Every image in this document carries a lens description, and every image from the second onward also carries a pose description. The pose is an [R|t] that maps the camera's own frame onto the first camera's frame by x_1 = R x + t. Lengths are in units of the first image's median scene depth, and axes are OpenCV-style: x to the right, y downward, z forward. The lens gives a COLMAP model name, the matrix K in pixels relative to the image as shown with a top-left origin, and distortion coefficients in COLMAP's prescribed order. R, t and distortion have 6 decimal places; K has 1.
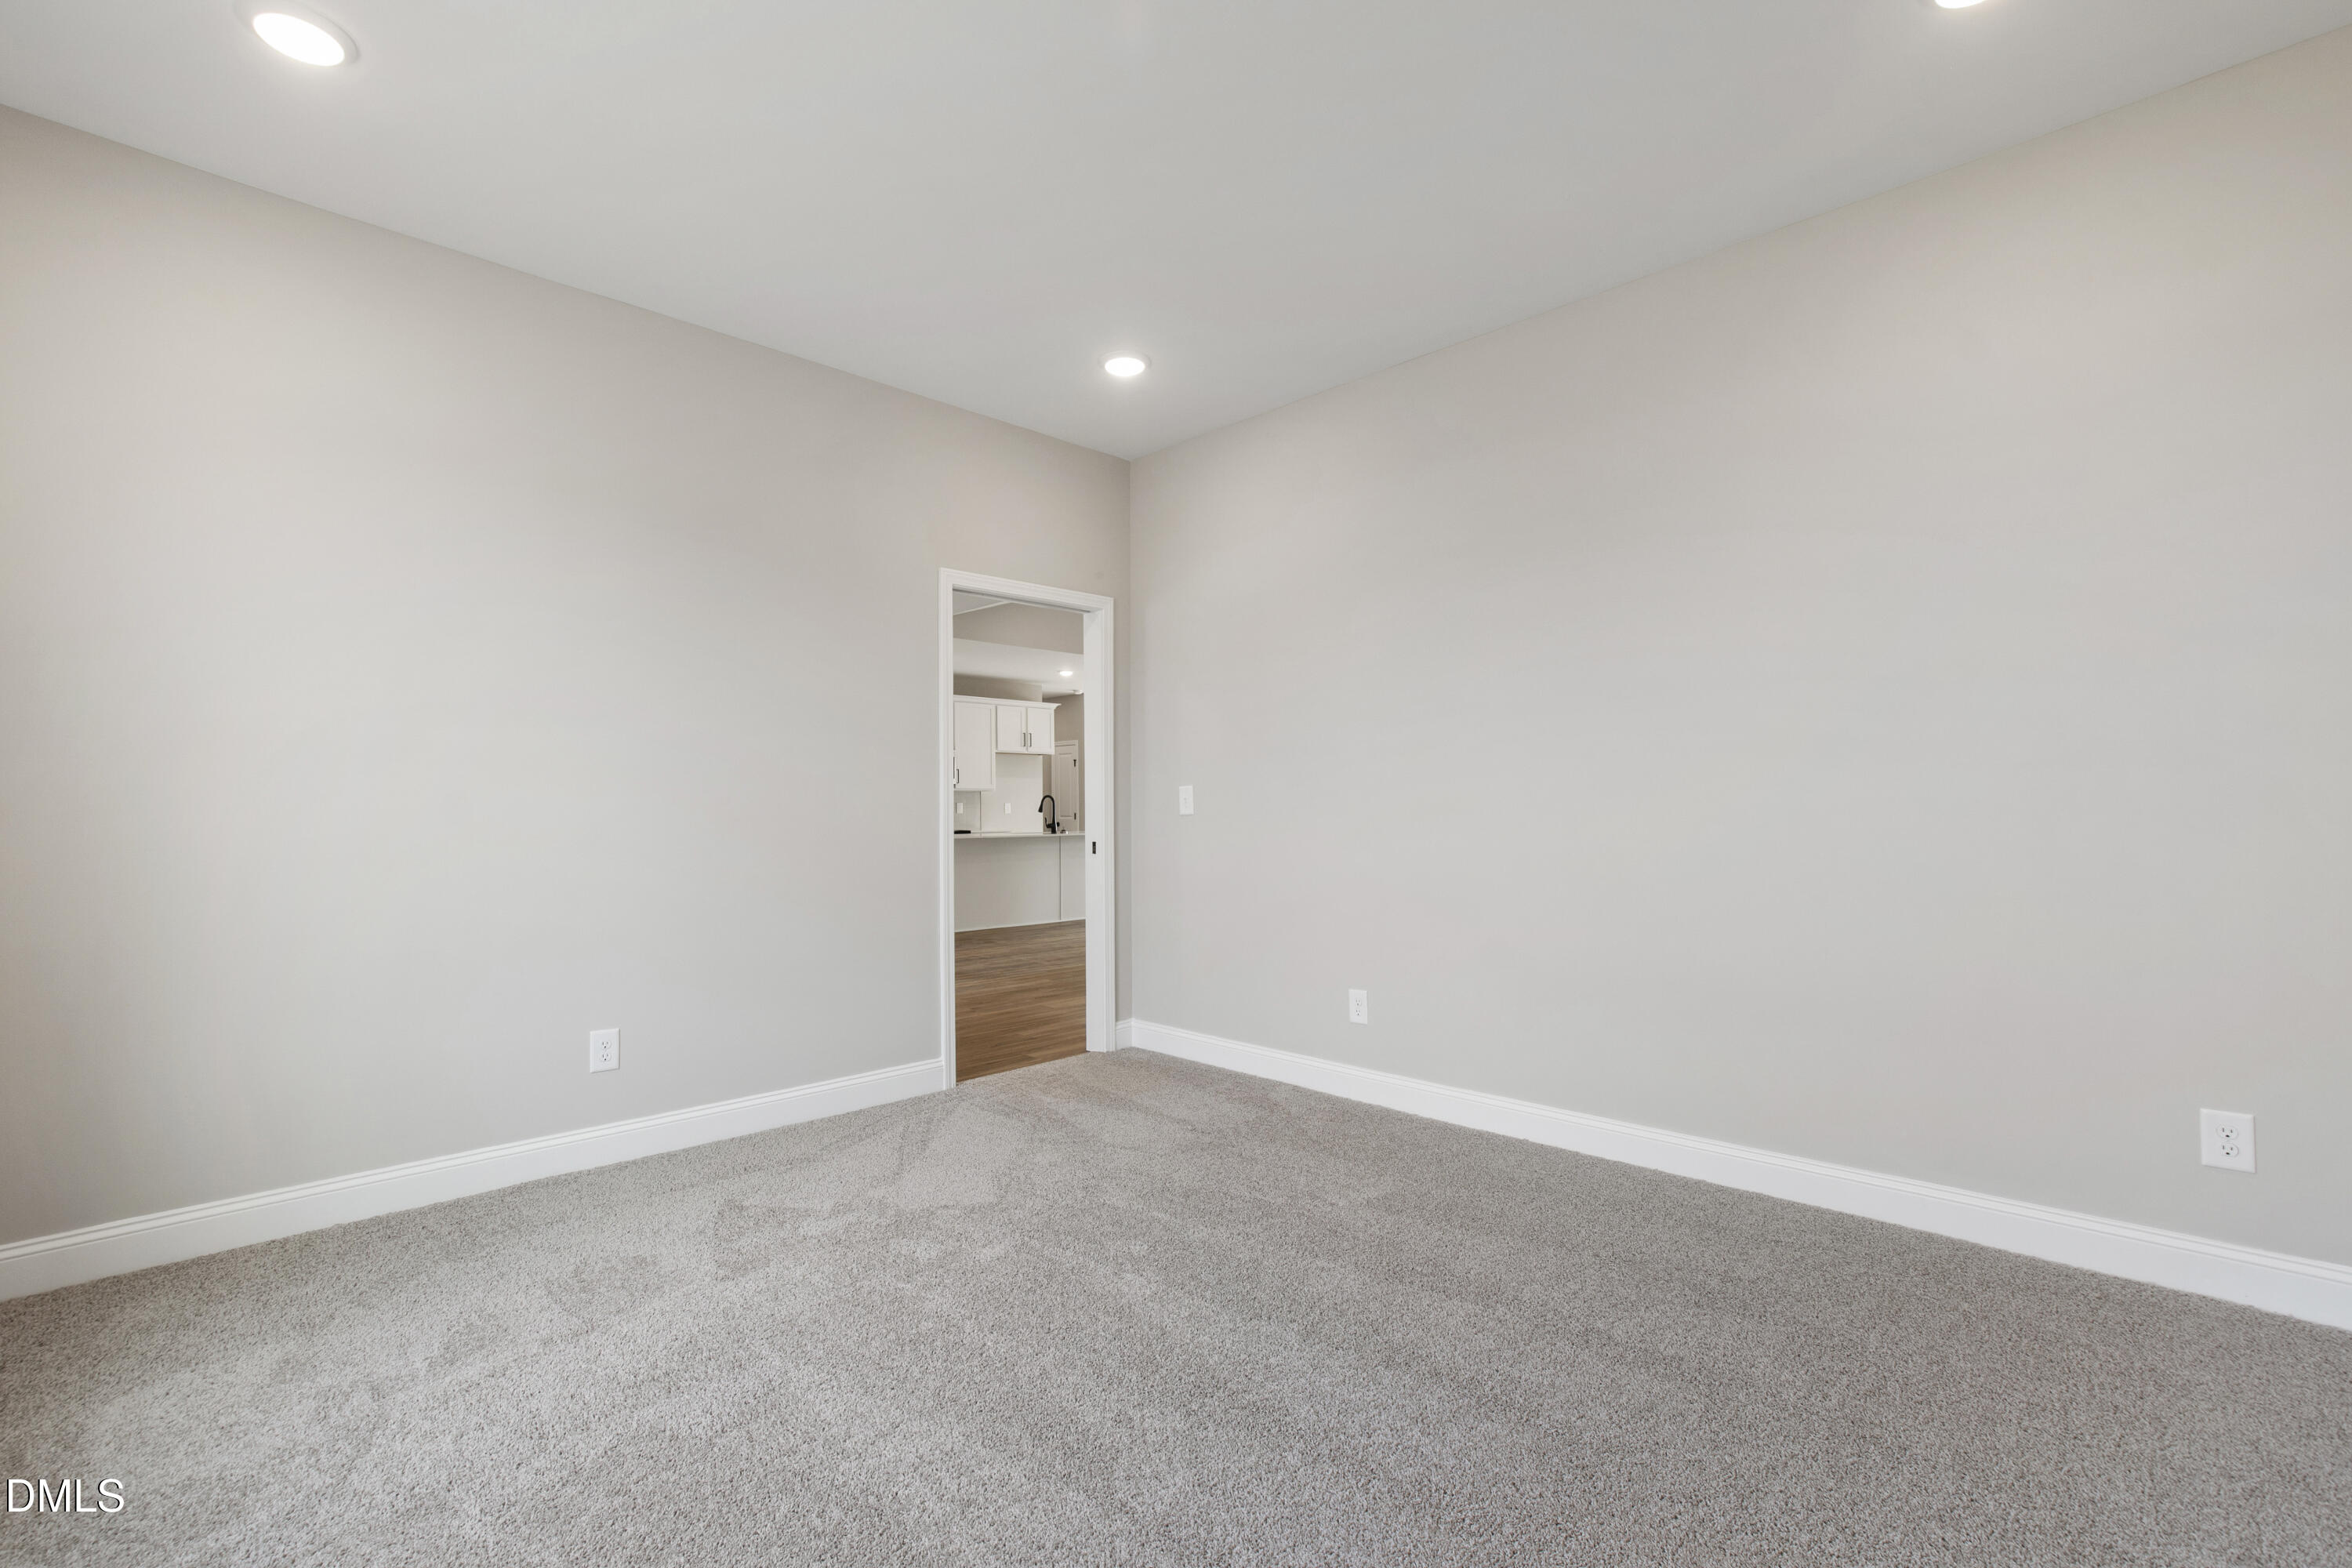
lens RADIAL K [[1050.6, 0, 1211.7], [0, 1050.6, 790.3], [0, 0, 1]] dist [-0.001405, -0.000368]
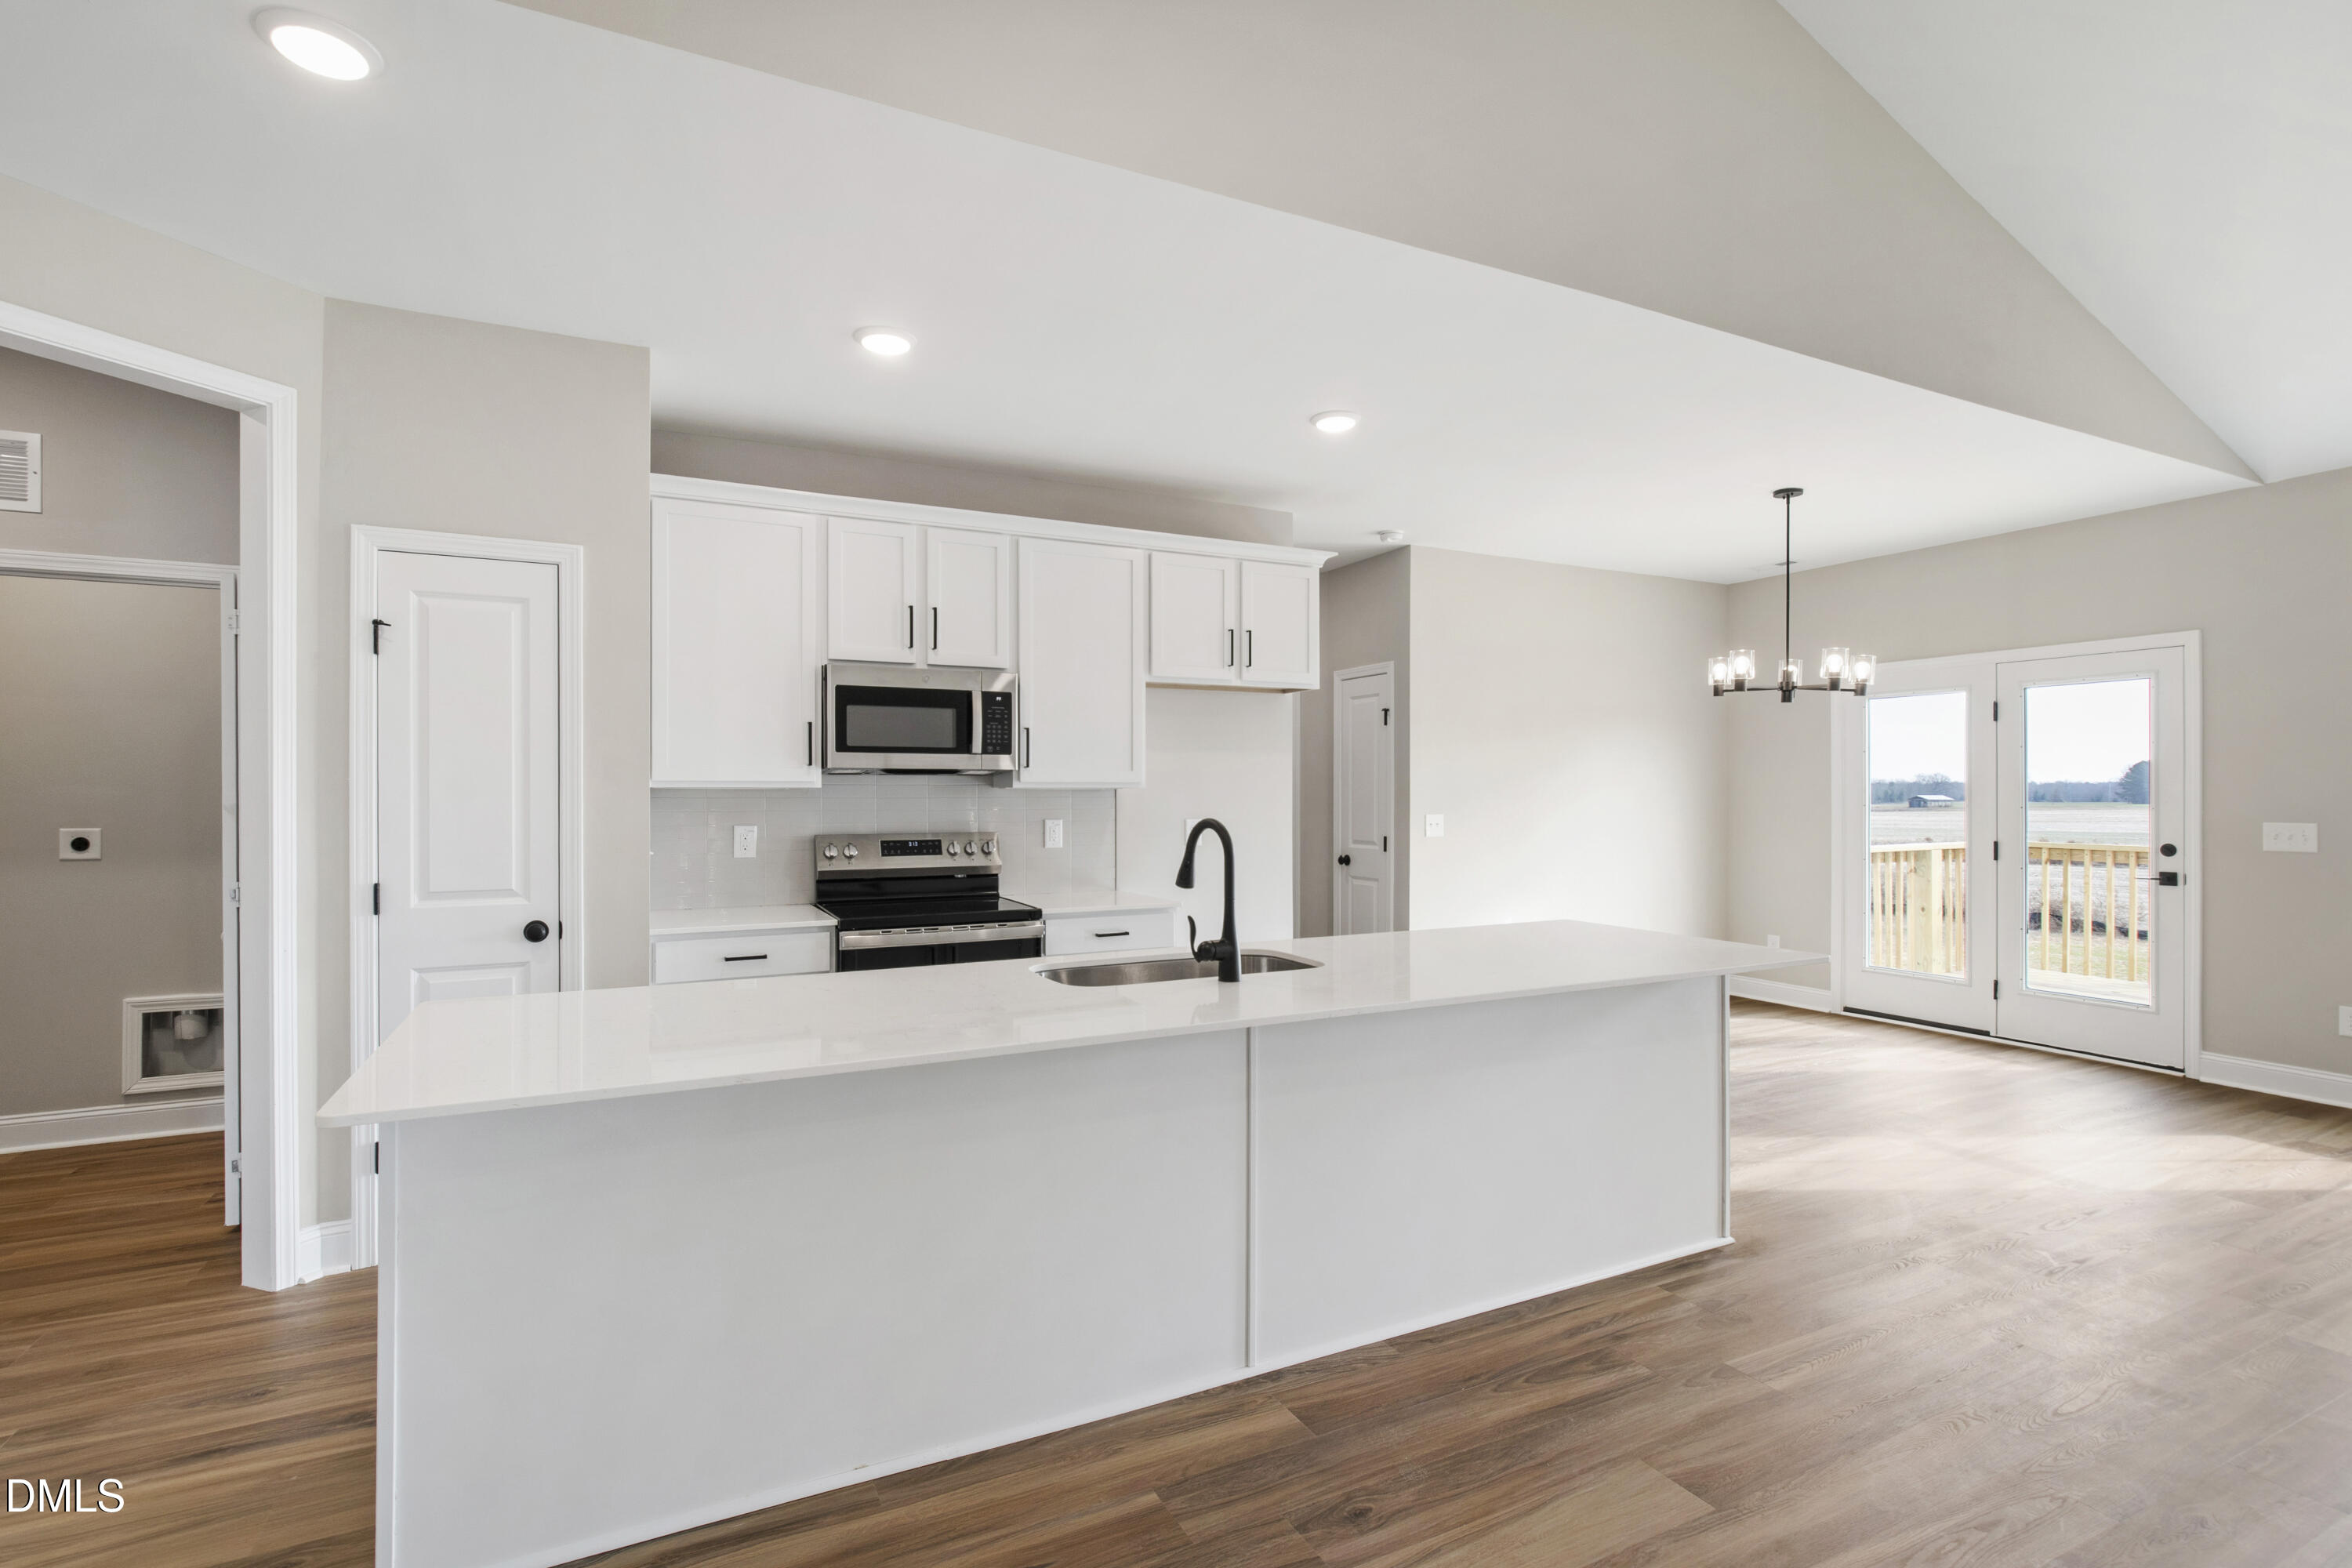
lens RADIAL K [[1111.5, 0, 1176.0], [0, 1111.5, 784.0], [0, 0, 1]] dist [0.003243, 0.000366]
pose [[0.938059, 0.002883, -0.346463, -0.063739], [0.000391, 0.999956, 0.009381, -0.004689], [0.346475, -0.008935, 0.938017, 0.636628]]
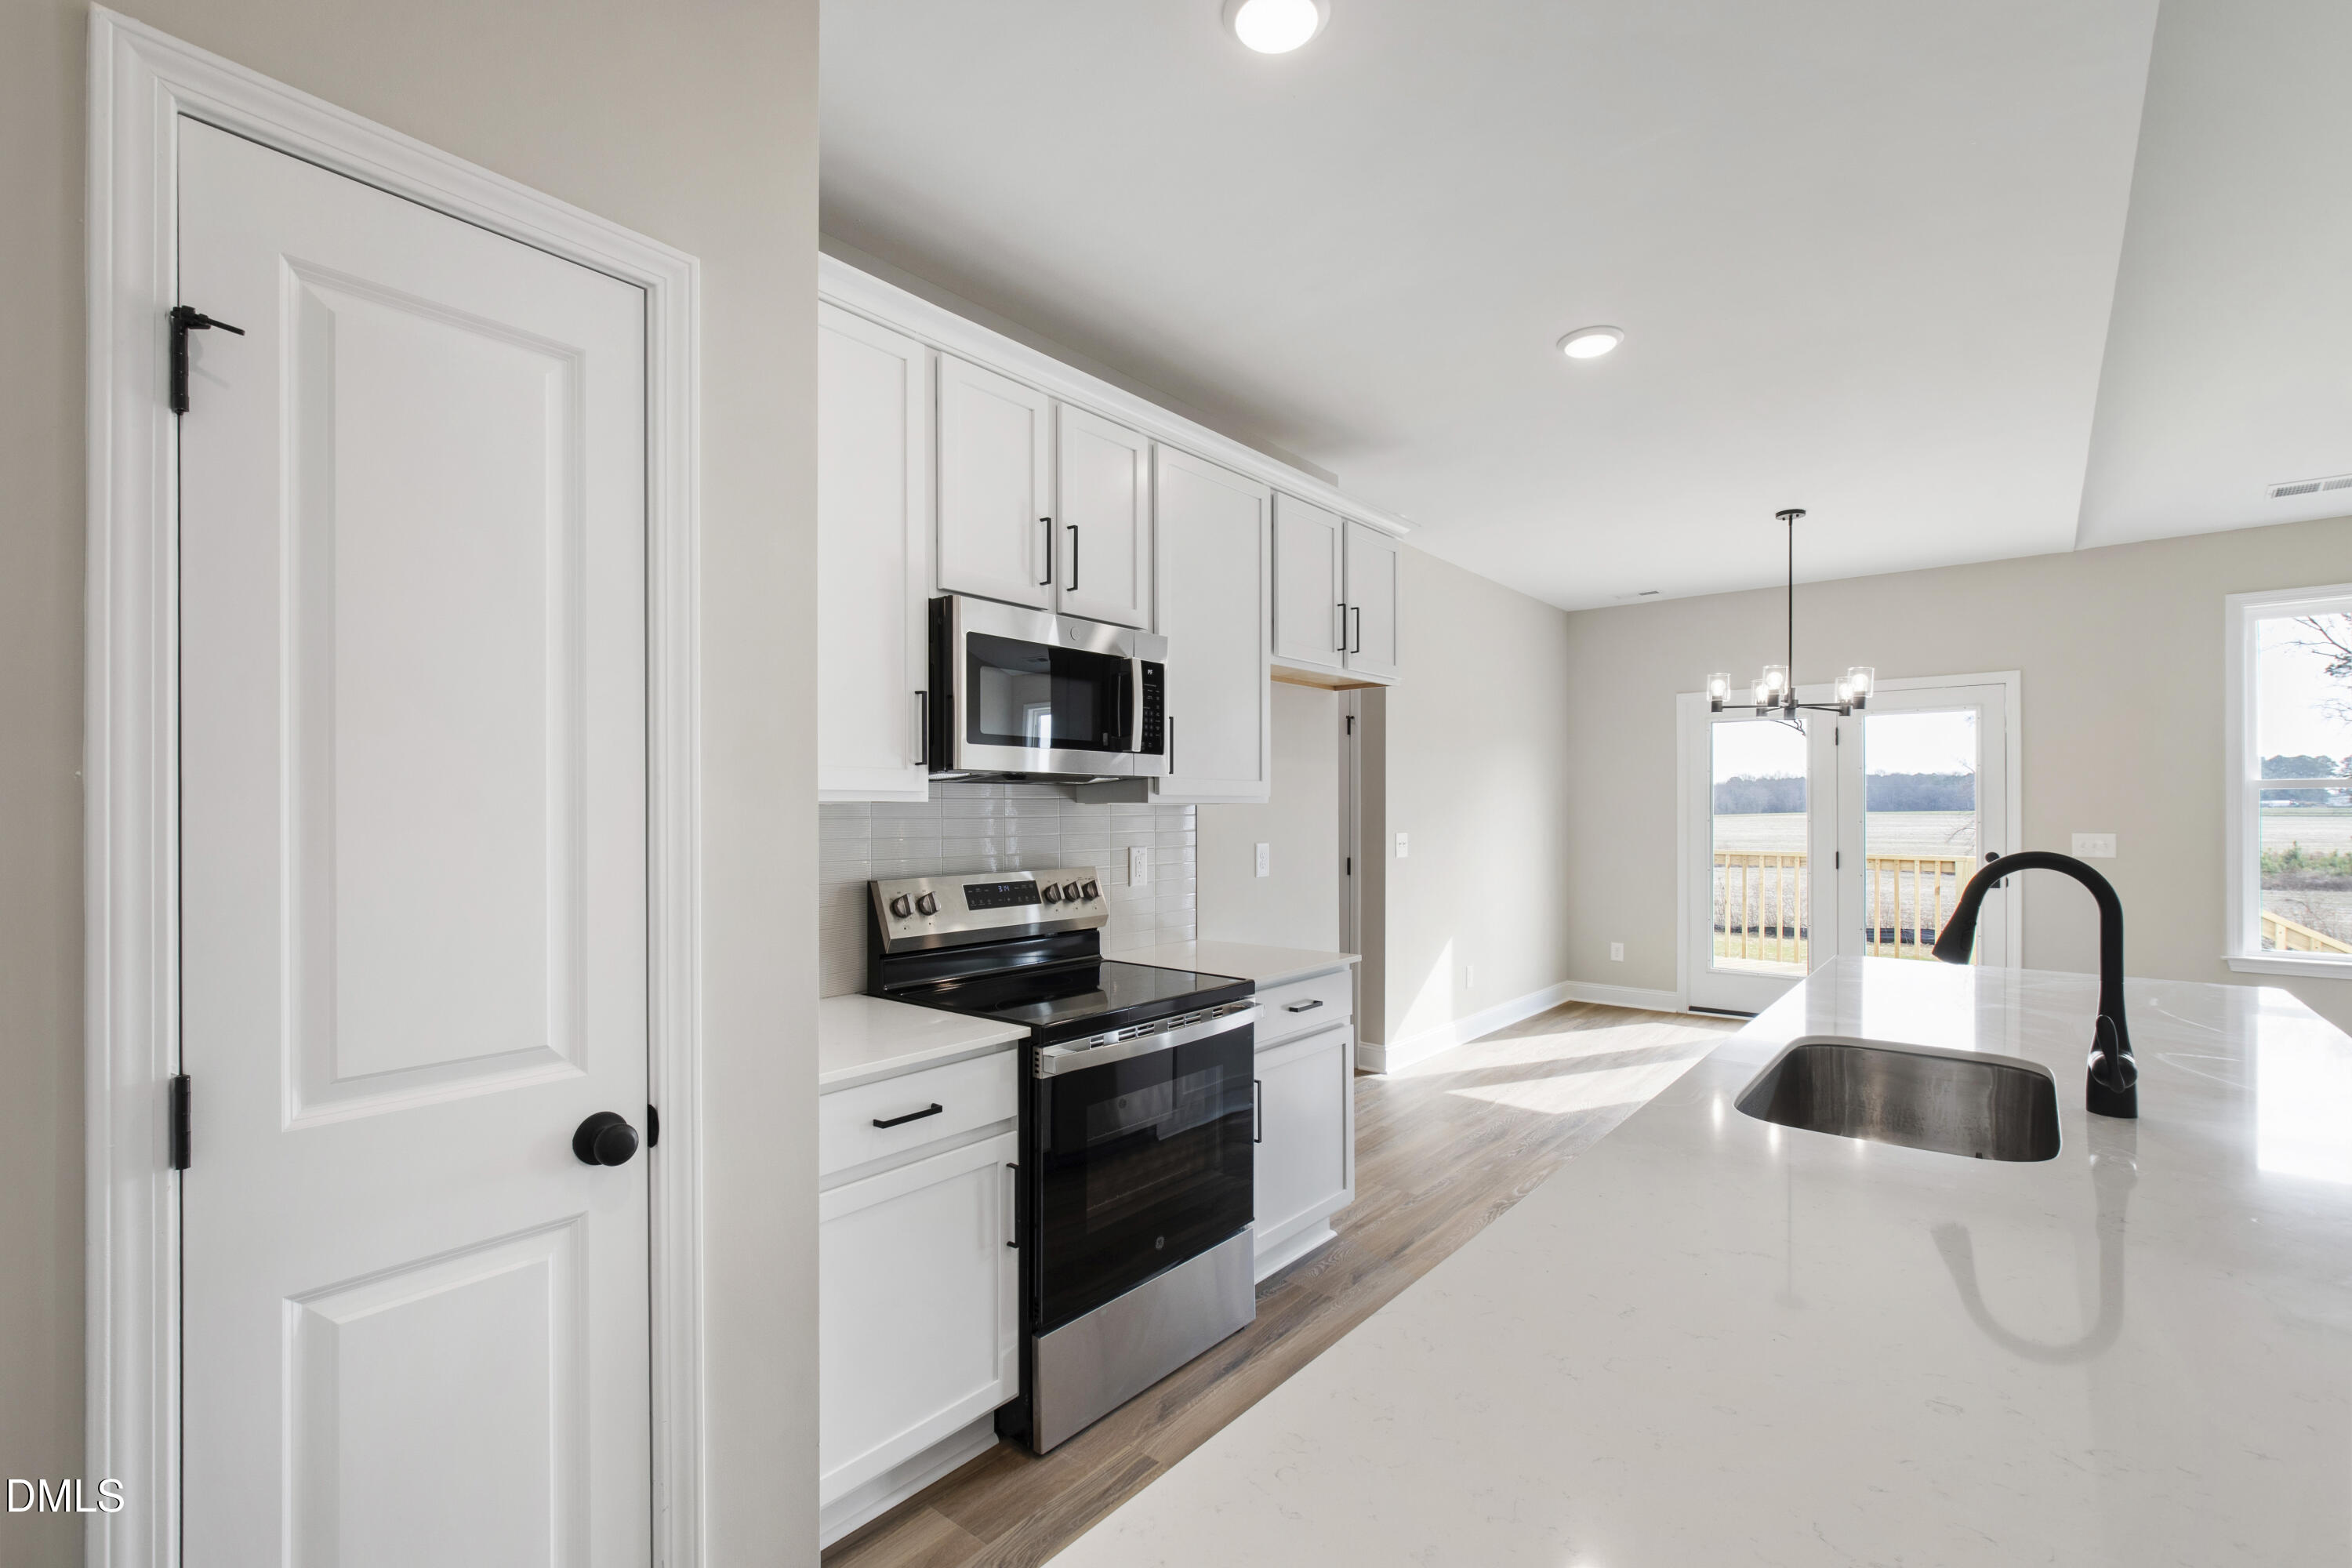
lens RADIAL K [[1036.5, 0, 1172.2], [0, 1036.5, 804.2], [0, 0, 1]] dist [-0.000884, -0.000234]
pose [[0.998337, 0.003789, 0.057529, -0.233458], [-0.004425, 0.999930, 0.010929, -0.002644], [-0.057483, -0.011165, 0.998284, 0.717986]]
